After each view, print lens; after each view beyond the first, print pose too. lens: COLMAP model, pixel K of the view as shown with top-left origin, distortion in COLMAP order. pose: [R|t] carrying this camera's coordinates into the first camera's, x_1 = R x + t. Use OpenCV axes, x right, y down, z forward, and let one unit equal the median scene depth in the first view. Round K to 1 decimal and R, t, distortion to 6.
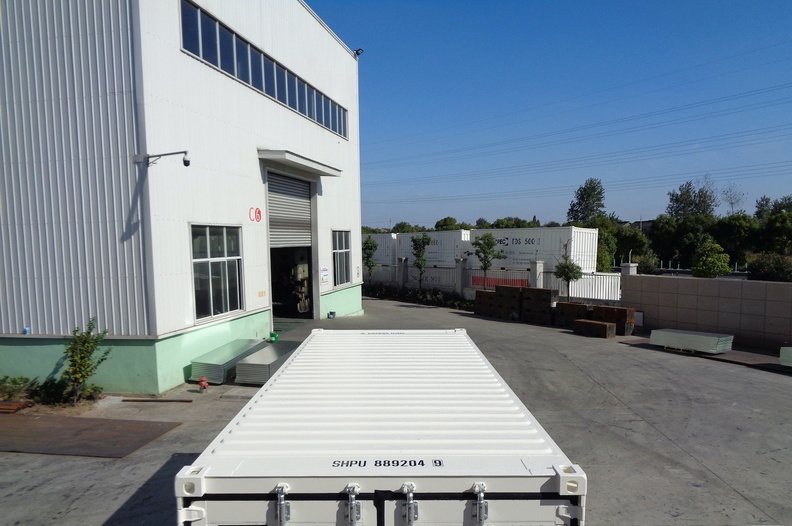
lens RADIAL K [[622.4, 0, 396.0], [0, 622.4, 263.0], [0, 0, 1]] dist [0.002719, 0.004164]
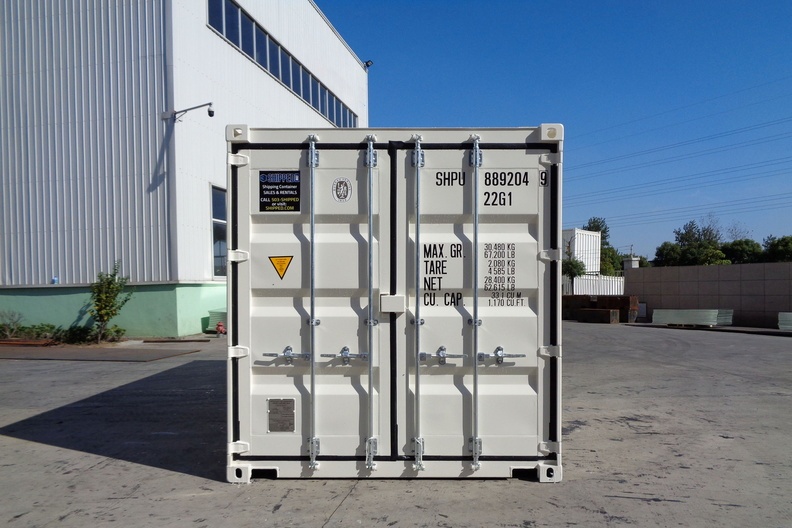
lens RADIAL K [[622.4, 0, 396.0], [0, 622.4, 264.0], [0, 0, 1]] dist [0.002719, 0.004164]
pose [[0.999920, -0.003073, -0.012251, -0.001507], [0.001959, 0.995945, -0.089940, 0.180674], [0.012478, 0.089909, 0.995872, -0.047865]]
